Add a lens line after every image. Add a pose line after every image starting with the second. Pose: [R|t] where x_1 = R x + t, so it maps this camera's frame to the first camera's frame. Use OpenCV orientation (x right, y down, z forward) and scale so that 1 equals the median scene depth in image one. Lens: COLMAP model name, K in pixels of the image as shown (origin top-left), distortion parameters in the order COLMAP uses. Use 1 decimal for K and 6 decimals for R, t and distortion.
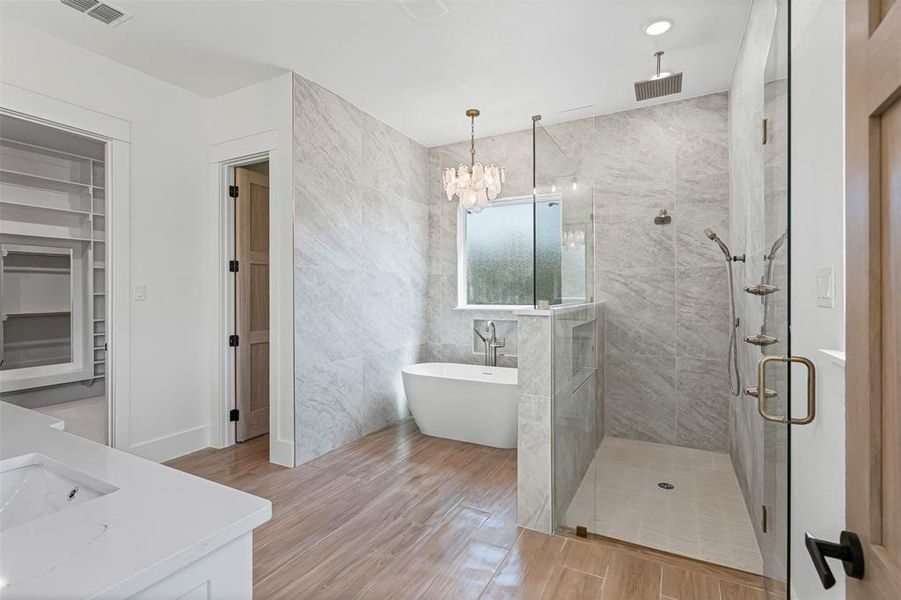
lens RADIAL K [[421.3, 0, 451.3], [0, 421.3, 295.8], [0, 0, 1]] dist [0.002921, 0.000673]
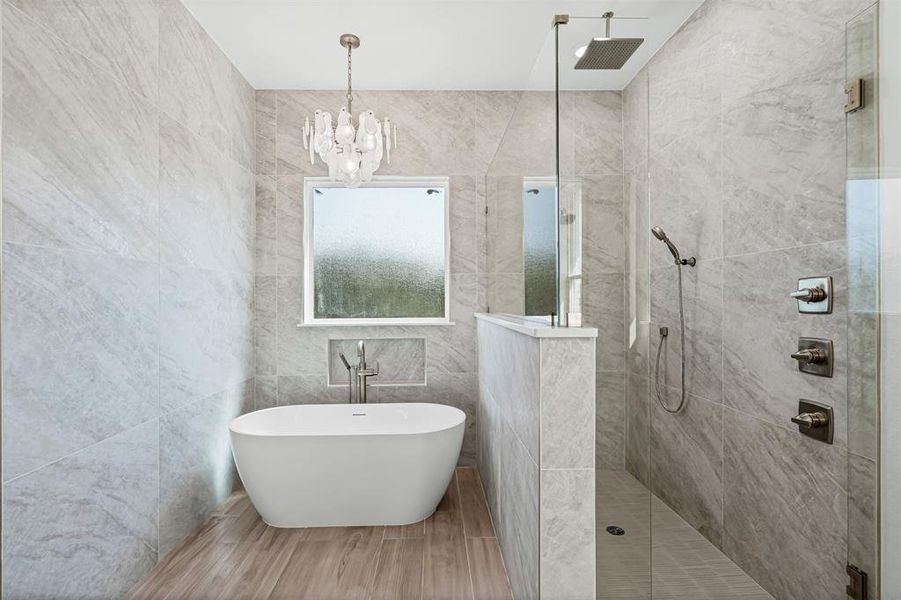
lens RADIAL K [[427.5, 0, 450.5], [0, 427.5, 300.0], [0, 0, 1]] dist [0.002914, 0.000695]
pose [[0.874087, -0.003487, 0.485757, -0.146670], [0.010072, 0.999889, -0.010947, -0.001483], [-0.485665, 0.014461, 0.874025, 0.314247]]
